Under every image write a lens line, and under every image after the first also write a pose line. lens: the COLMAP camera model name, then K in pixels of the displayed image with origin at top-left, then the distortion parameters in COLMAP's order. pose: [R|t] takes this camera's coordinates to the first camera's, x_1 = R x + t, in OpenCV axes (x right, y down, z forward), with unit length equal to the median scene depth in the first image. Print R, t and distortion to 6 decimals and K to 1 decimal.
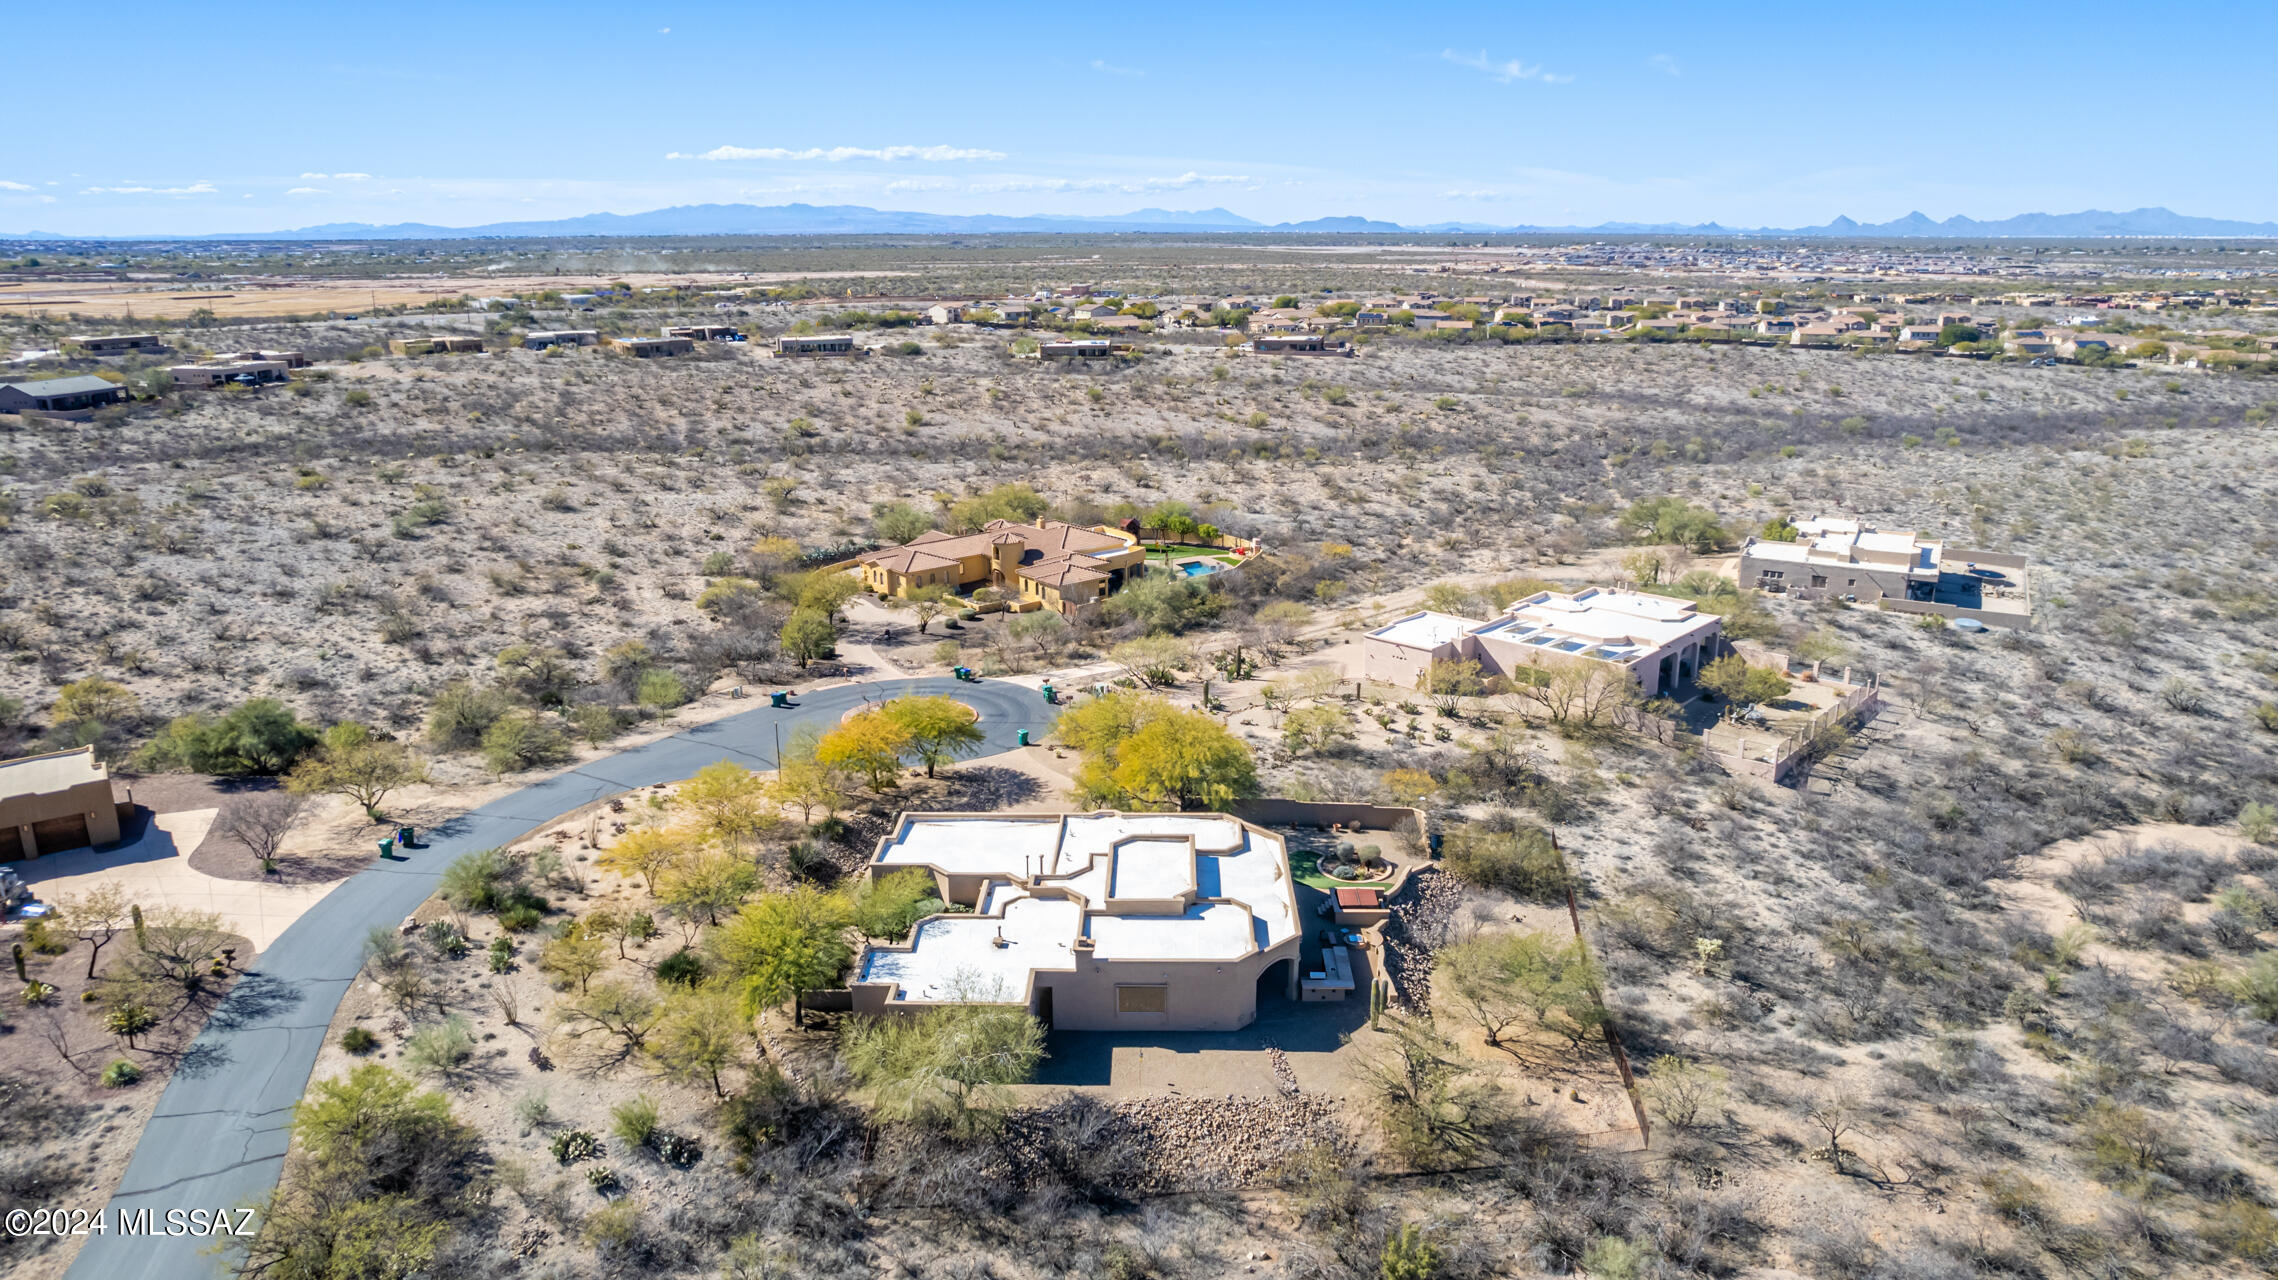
lens RADIAL K [[1460.4, 0, 1138.8], [0, 1460.4, 641.5], [0, 0, 1]] dist [-0.075872, 0.064546]
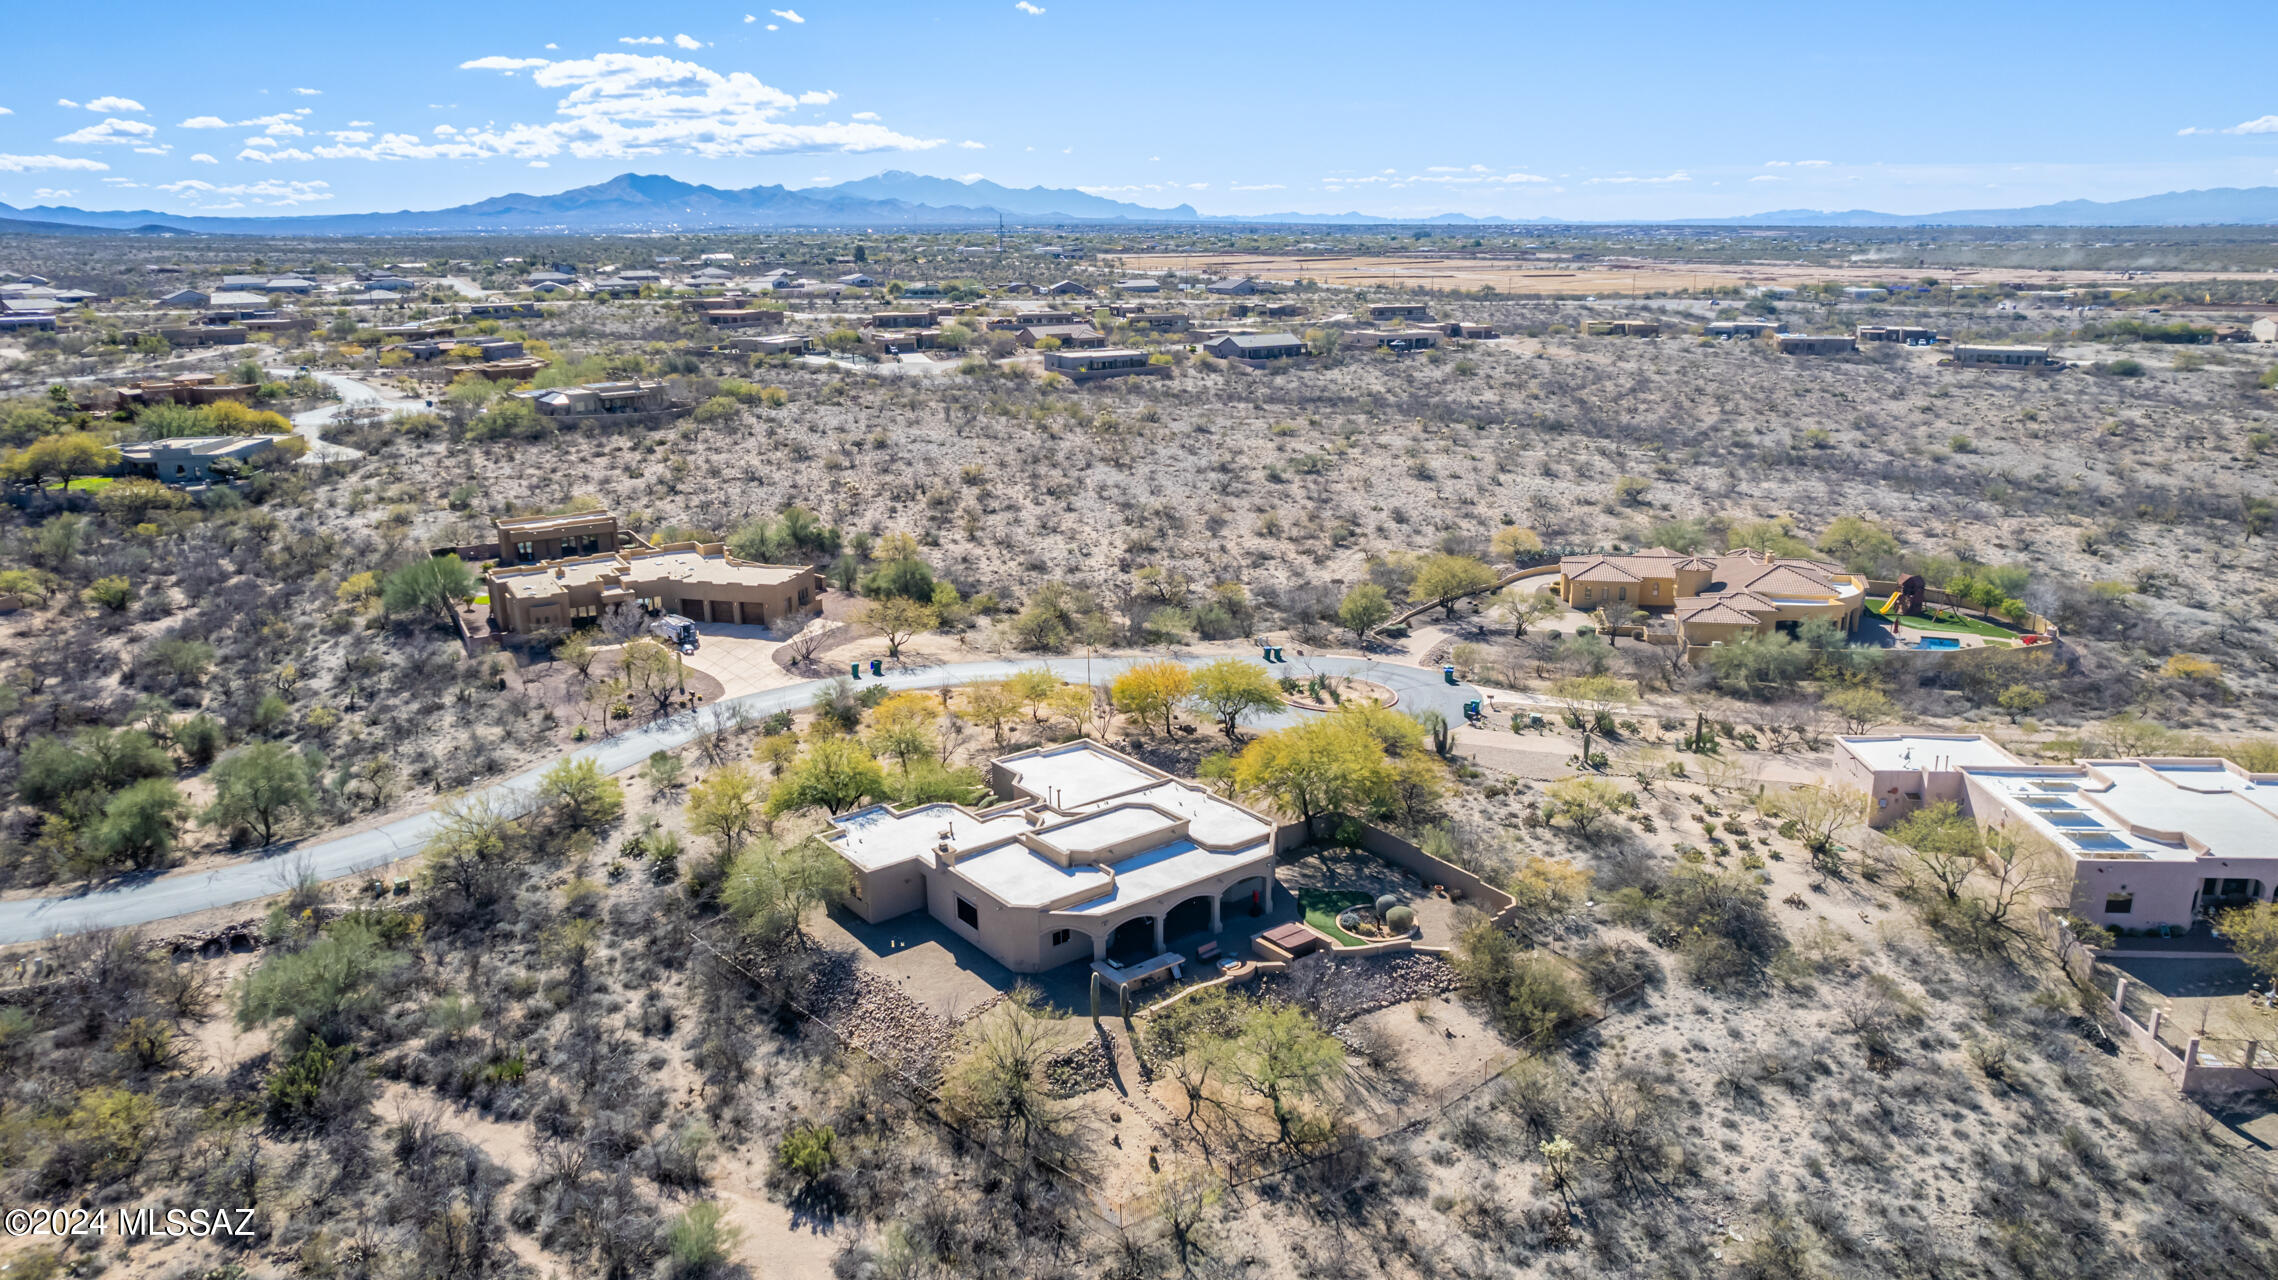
lens RADIAL K [[1460.4, 0, 1090.7], [0, 1460.4, 641.6], [0, 0, 1]] dist [-0.075872, 0.064546]
pose [[0.624720, 0.209983, -0.752085, 0.745738], [-0.203613, 0.973649, 0.102712, -0.081270], [0.753835, 0.088968, 0.651013, 0.272597]]
